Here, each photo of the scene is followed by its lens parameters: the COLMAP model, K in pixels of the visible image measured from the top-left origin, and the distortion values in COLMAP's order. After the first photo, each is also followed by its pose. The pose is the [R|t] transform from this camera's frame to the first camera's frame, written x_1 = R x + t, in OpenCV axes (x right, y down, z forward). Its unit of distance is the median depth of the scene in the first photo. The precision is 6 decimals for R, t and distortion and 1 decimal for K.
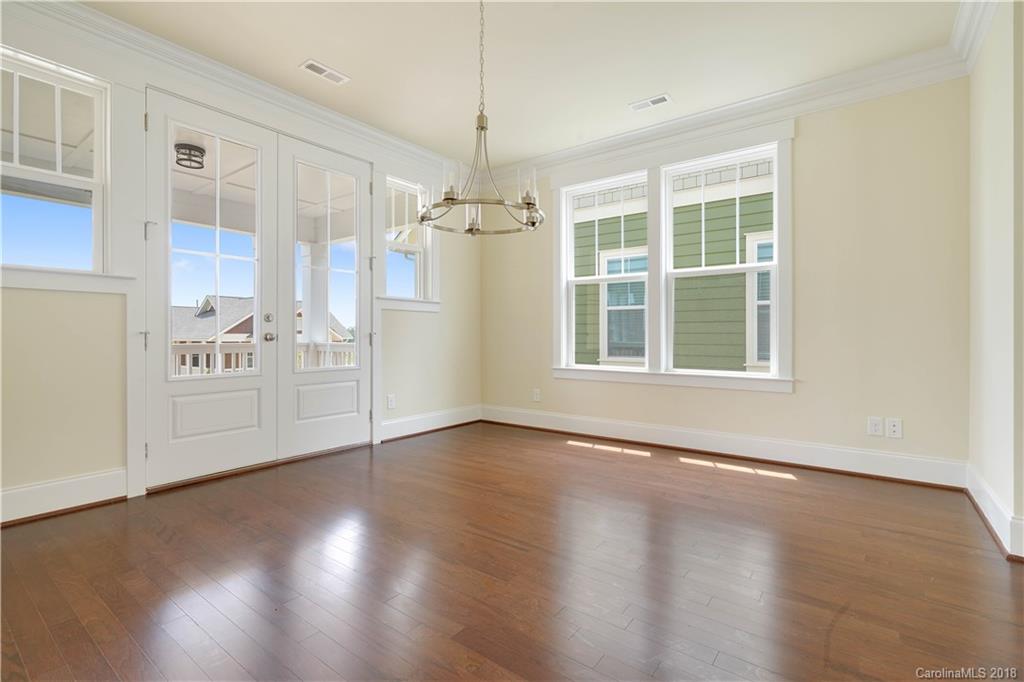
lens RADIAL K [[459.6, 0, 503.8], [0, 459.6, 334.5], [0, 0, 1]] dist [-0.021508, -0.000130]
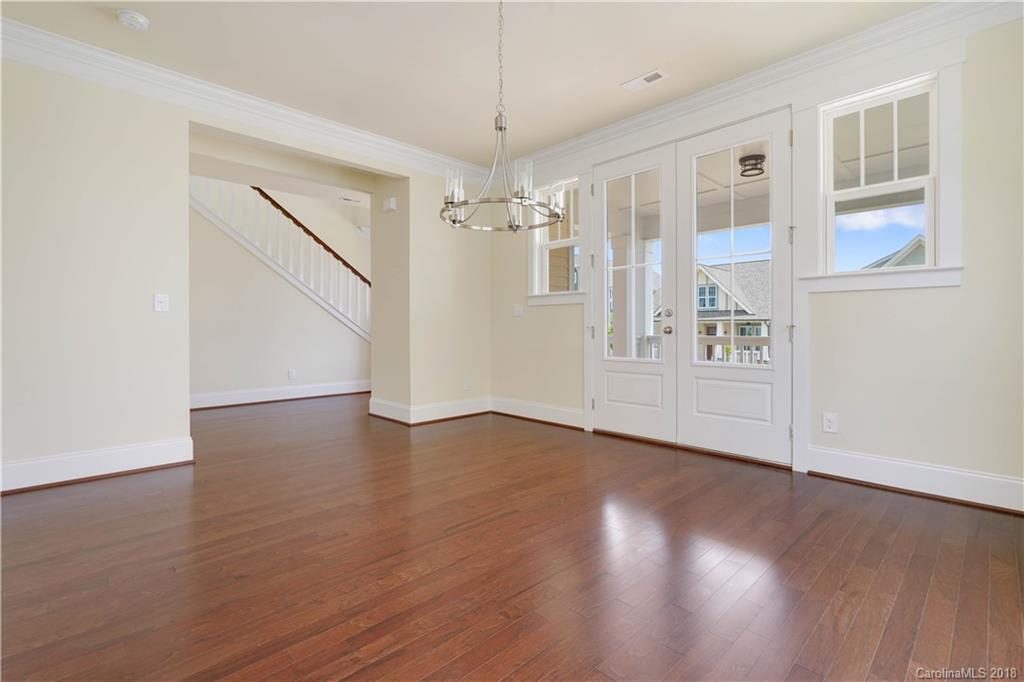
lens RADIAL K [[459.6, 0, 503.8], [0, 459.6, 334.5], [0, 0, 1]] dist [-0.021508, -0.000130]
pose [[-0.170916, 0.005355, -0.985271, 0.558737], [-0.000700, 0.999984, 0.005556, 0.007881], [0.985285, 0.001640, -0.170909, 0.669466]]
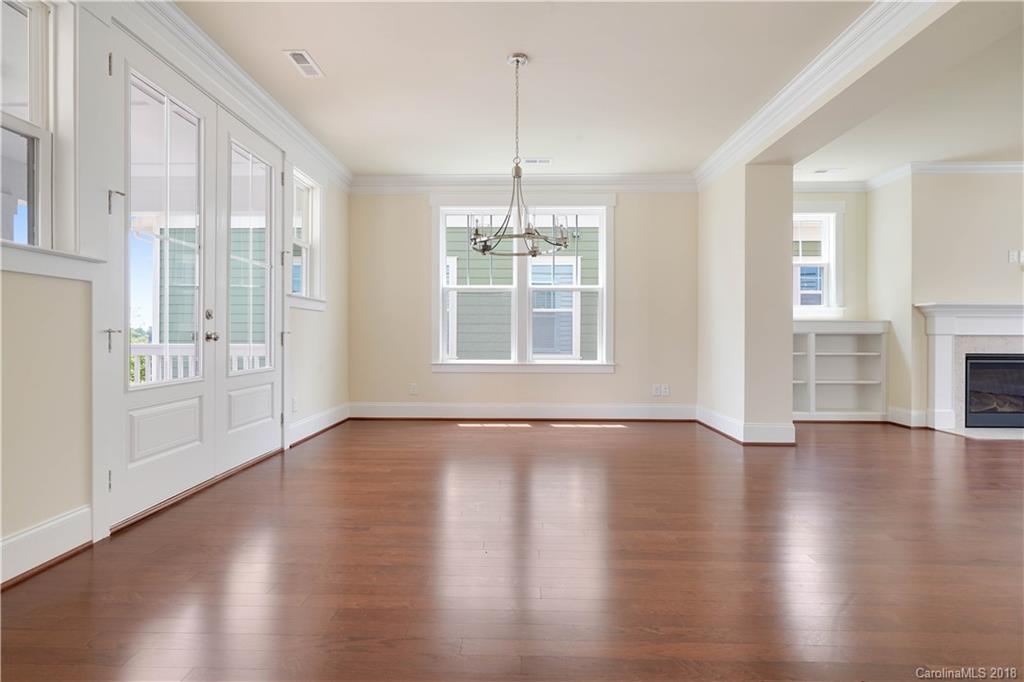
lens RADIAL K [[459.6, 0, 503.8], [0, 459.6, 334.5], [0, 0, 1]] dist [-0.021508, -0.000130]
pose [[0.809963, 0.001703, 0.586479, -0.481743], [-0.002316, 0.999997, 0.000294, 0.000443], [-0.586477, -0.001596, 0.809964, -0.027502]]
